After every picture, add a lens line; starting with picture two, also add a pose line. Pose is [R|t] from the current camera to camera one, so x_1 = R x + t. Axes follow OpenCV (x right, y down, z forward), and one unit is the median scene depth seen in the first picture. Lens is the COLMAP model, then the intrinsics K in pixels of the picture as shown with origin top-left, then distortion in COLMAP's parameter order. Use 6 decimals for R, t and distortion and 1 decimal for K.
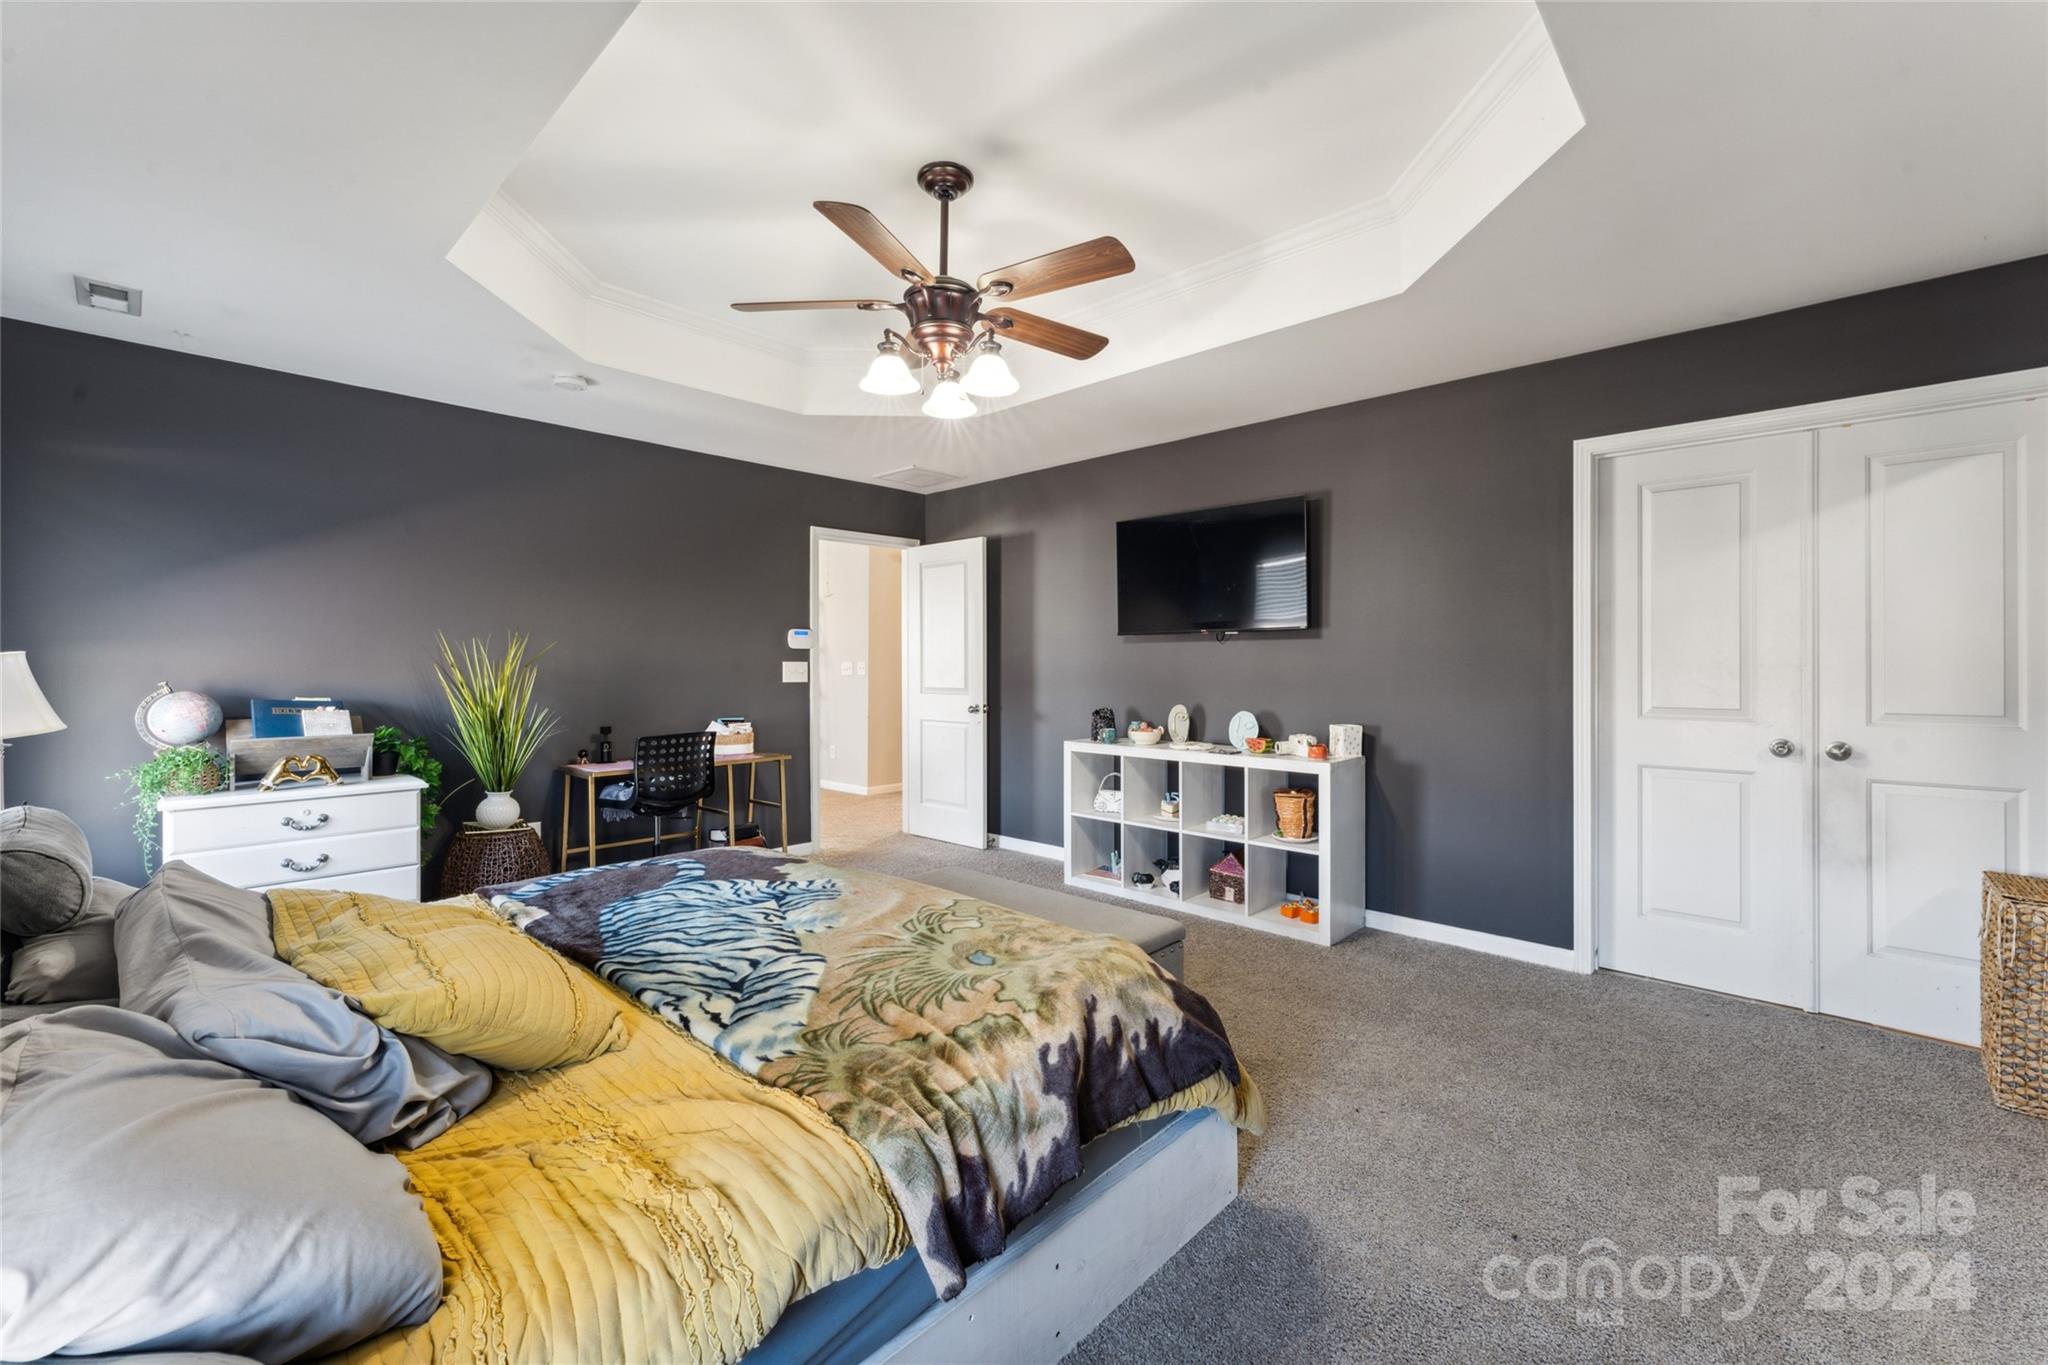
lens RADIAL K [[850.0, 0, 1026.9], [0, 850.0, 669.1], [0, 0, 1]] dist [0.000841, -0.000092]
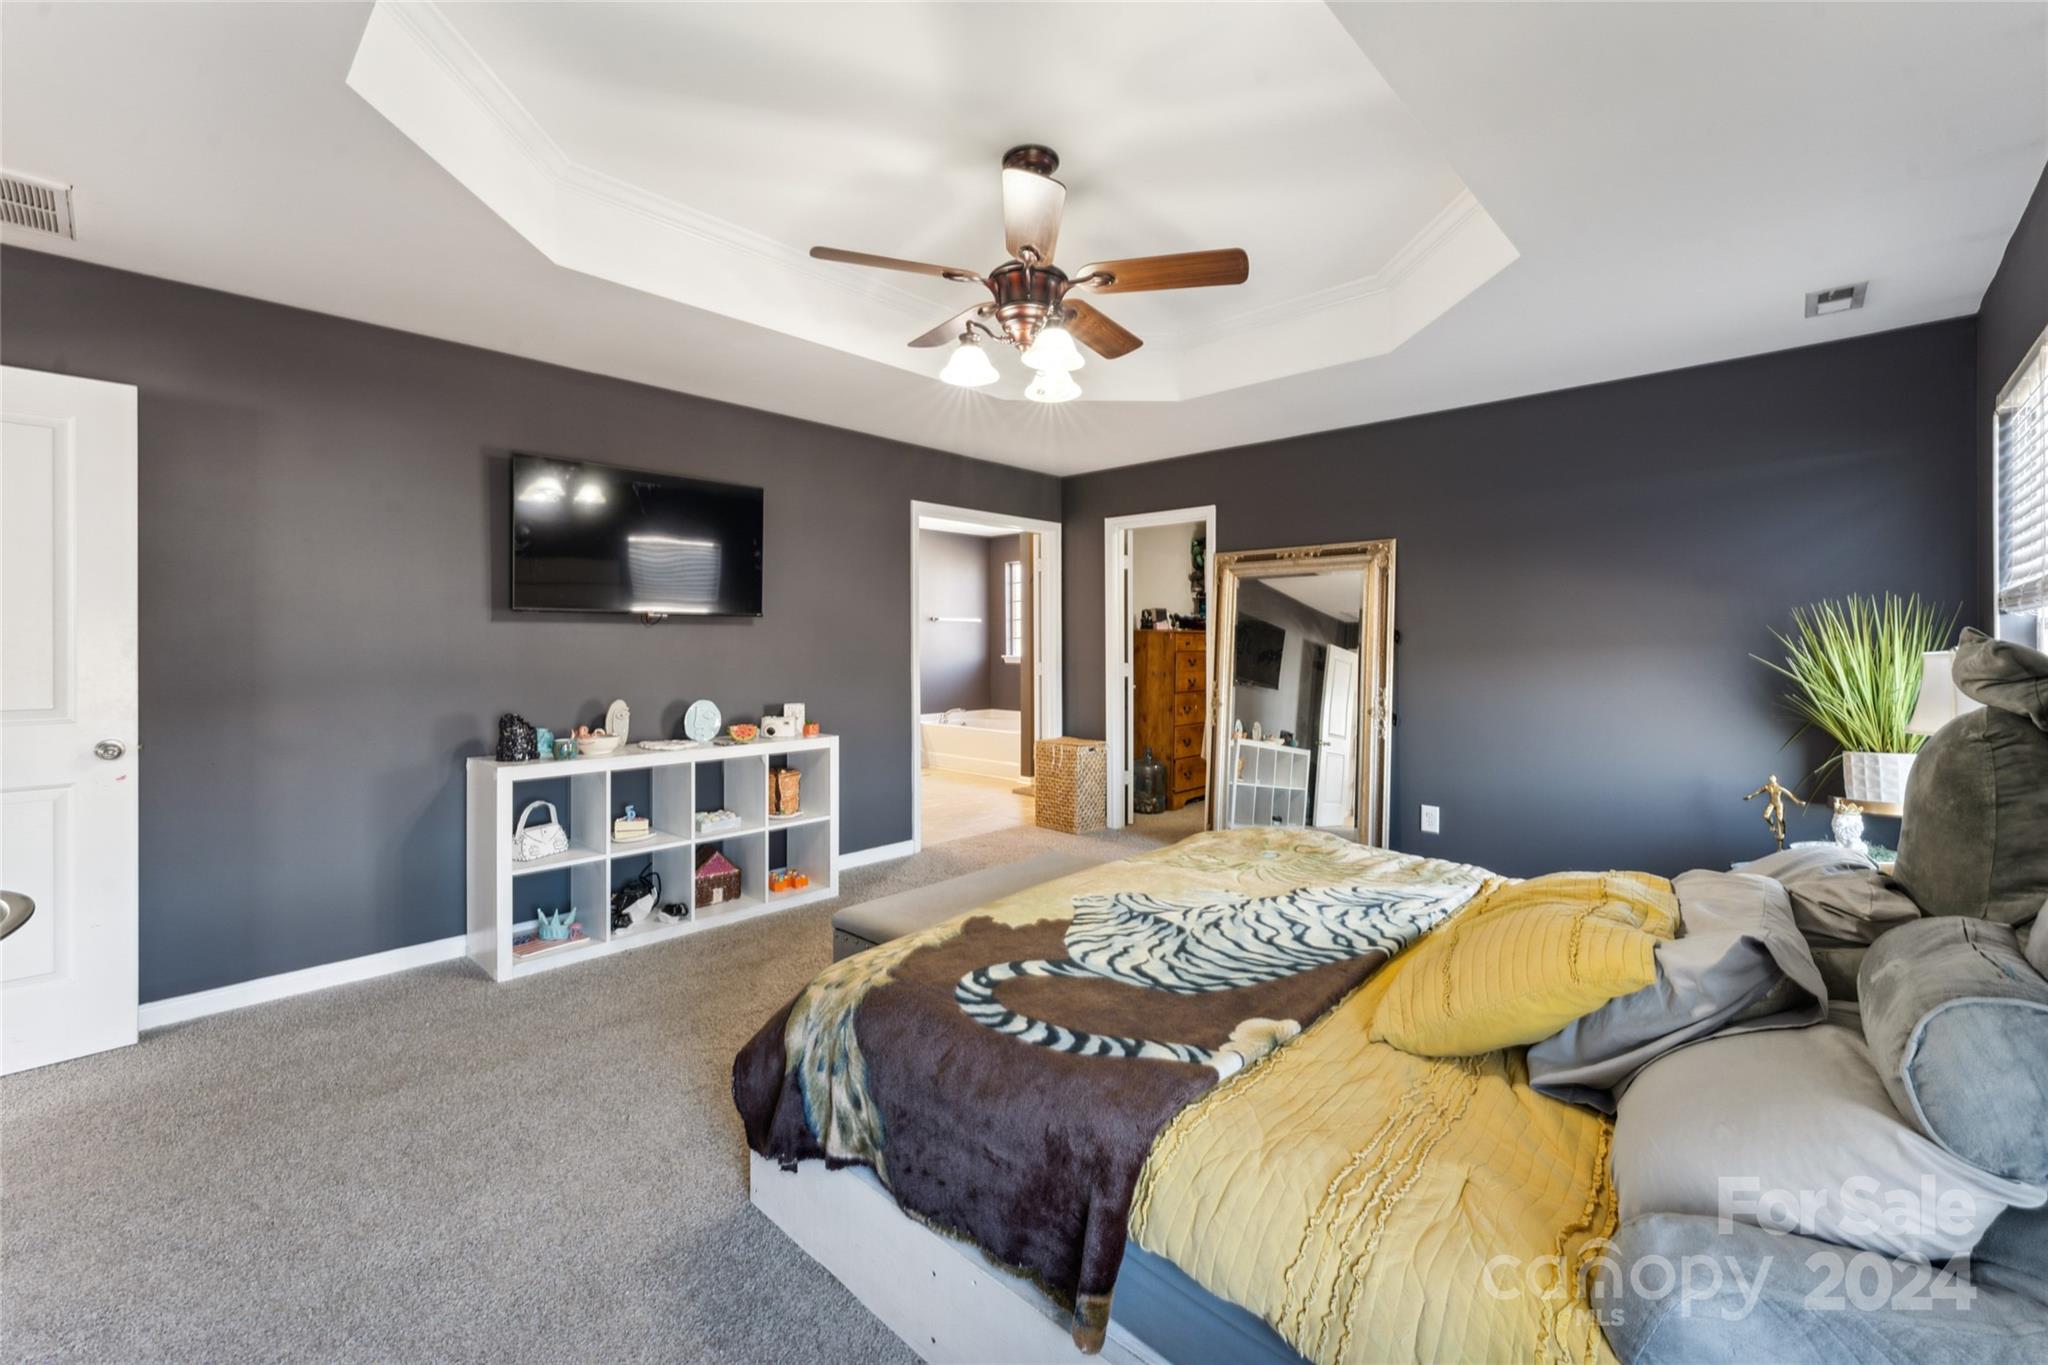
lens RADIAL K [[842.9, 0, 1024.8], [0, 842.9, 640.7], [0, 0, 1]] dist [-0.000735, -0.000200]
pose [[0.002182, 0.004680, 0.999987, -0.807907], [0.005551, 0.999974, -0.004692, -0.014112], [-0.999982, 0.005561, 0.002156, 0.757666]]
